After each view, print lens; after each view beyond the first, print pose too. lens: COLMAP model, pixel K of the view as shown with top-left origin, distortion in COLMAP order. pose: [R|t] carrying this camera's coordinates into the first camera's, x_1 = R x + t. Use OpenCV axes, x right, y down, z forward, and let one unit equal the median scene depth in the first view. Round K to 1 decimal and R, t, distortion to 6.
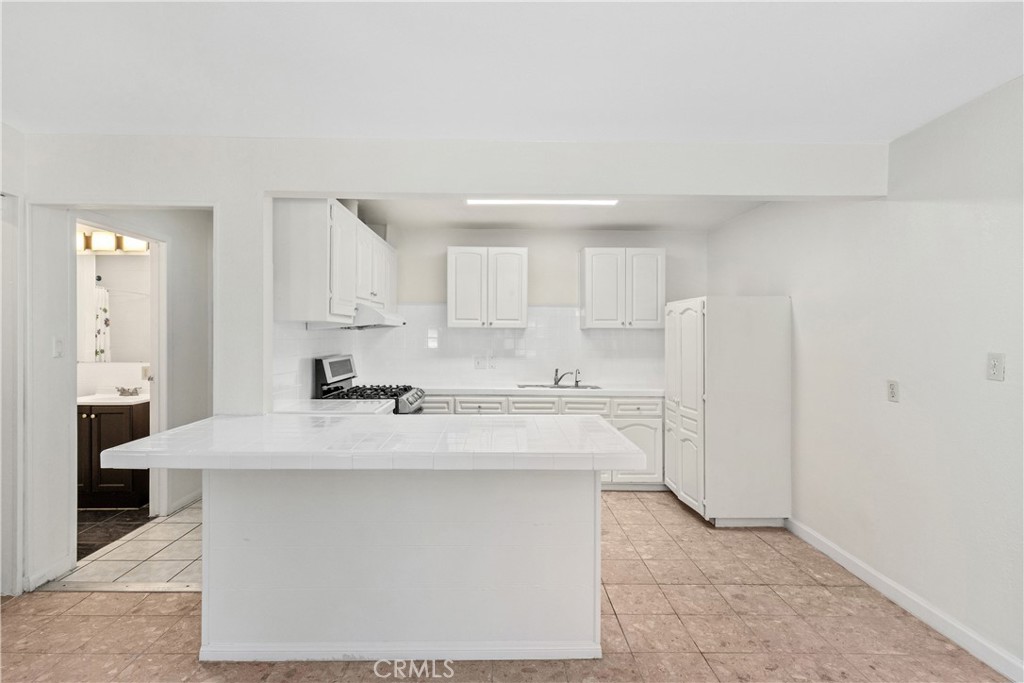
lens RADIAL K [[518.4, 0, 502.0], [0, 518.4, 337.6], [0, 0, 1]] dist [0.003469, 0.000495]
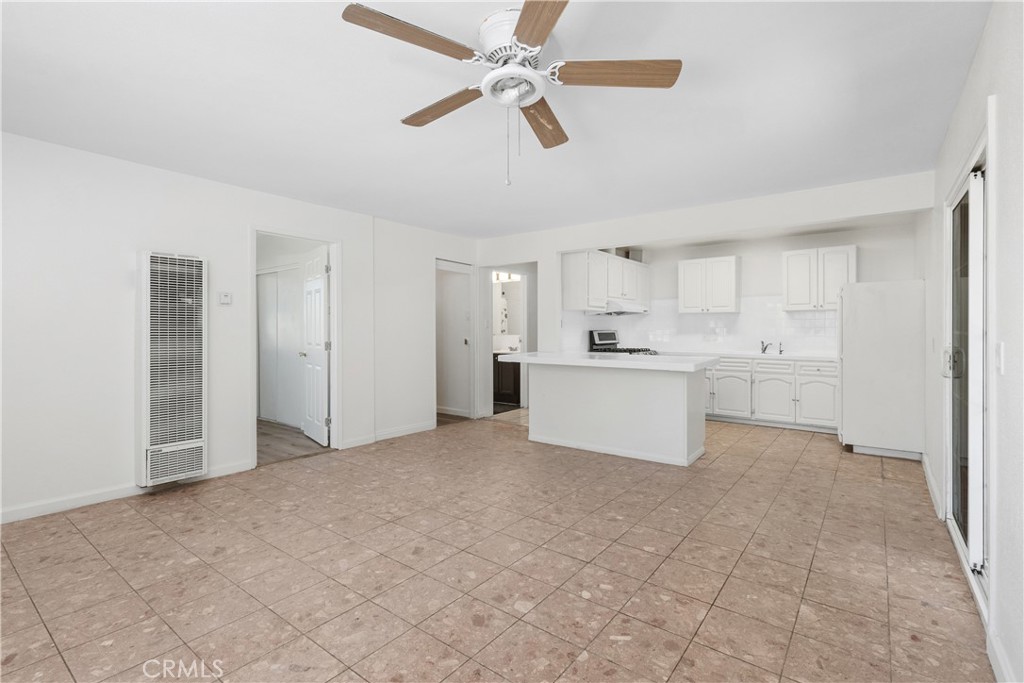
lens RADIAL K [[474.3, 0, 508.7], [0, 474.3, 333.8], [0, 0, 1]] dist [0.001002, 0.000744]
pose [[0.788648, -0.001406, -0.614844, 0.385796], [0.002018, 0.999998, 0.000302, 0.042456], [0.614842, -0.001479, 0.788649, -0.448735]]
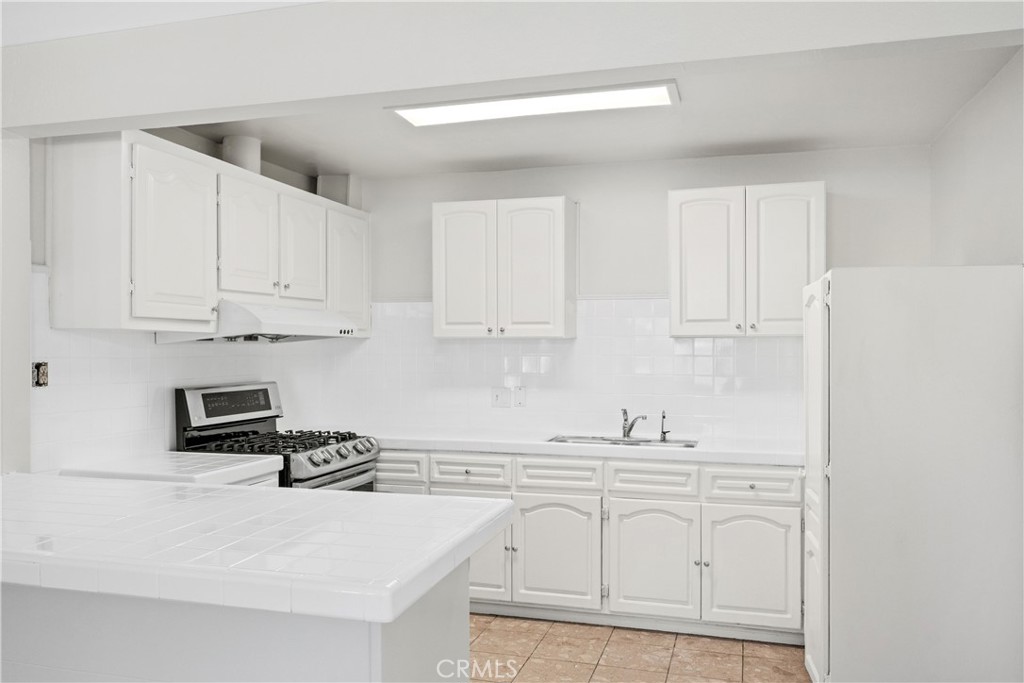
lens RADIAL K [[805.4, 0, 505.7], [0, 805.4, 359.0], [0, 0, 1]] dist [0.003346, -0.001315]
pose [[0.955544, -0.002188, -0.294841, 0.266032], [0.003650, 0.999984, 0.004406, 0.001420], [0.294827, -0.005286, 0.955536, 0.137636]]
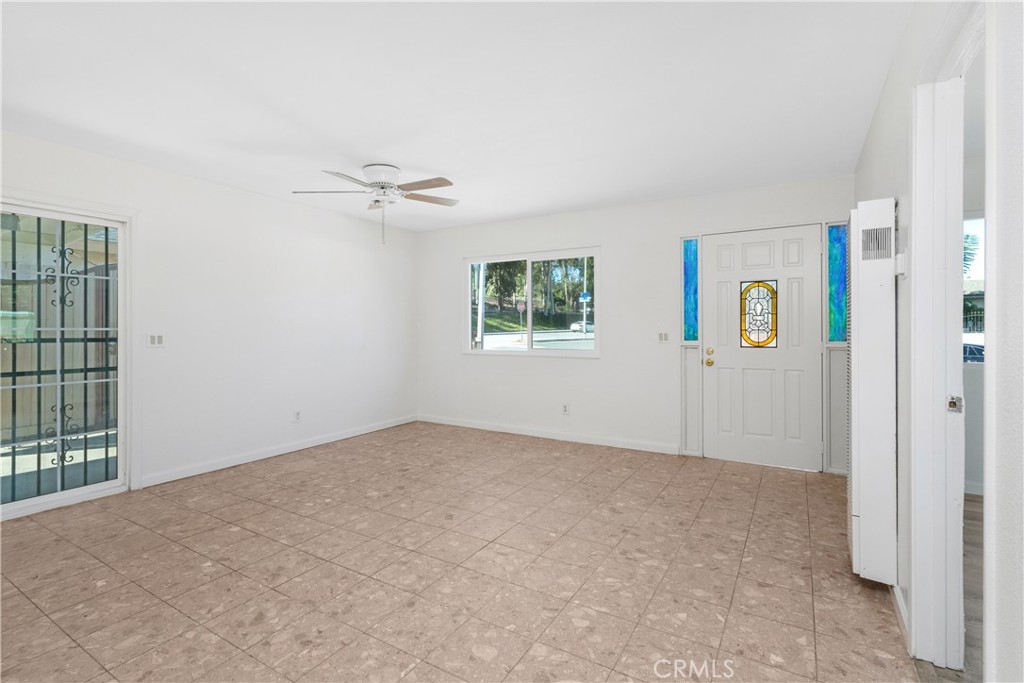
lens RADIAL K [[476.6, 0, 506.7], [0, 476.6, 326.0], [0, 0, 1]] dist [0.002353, 0.001081]
pose [[-0.847543, -0.006110, 0.530691, -0.463218], [-0.006007, 0.999980, 0.001920, 0.034087], [-0.530693, -0.001561, -0.847563, 0.447471]]
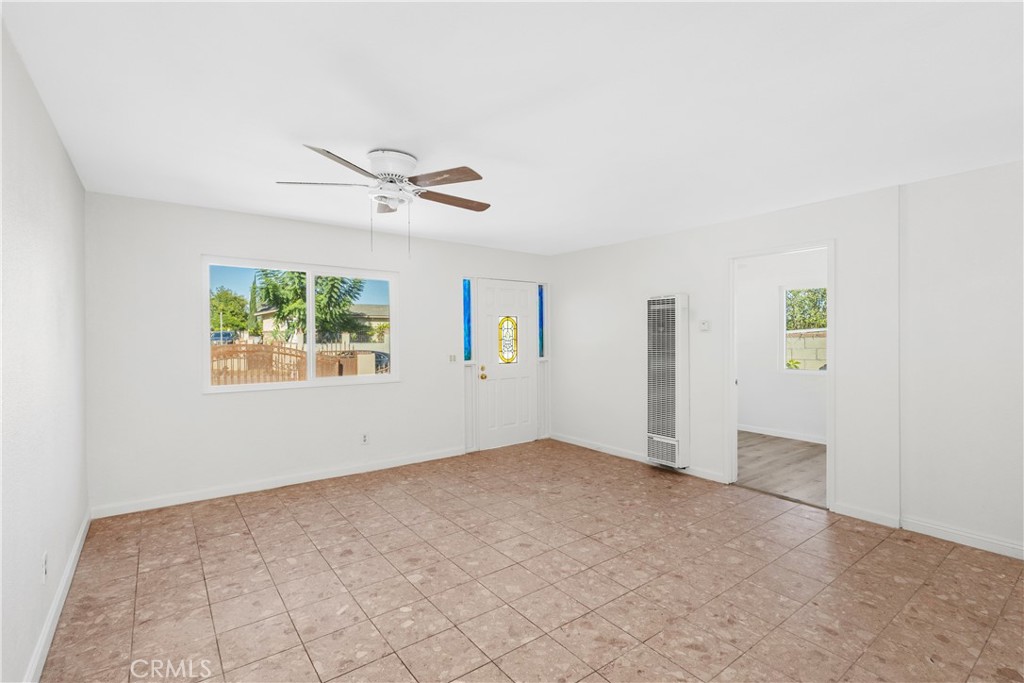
lens RADIAL K [[474.3, 0, 508.7], [0, 474.3, 333.8], [0, 0, 1]] dist [0.001002, 0.000744]
pose [[-0.807086, -0.008591, -0.590372, 0.373208], [-0.004666, 0.999956, -0.008172, 0.005006], [0.590416, -0.003841, -0.807090, 0.462213]]
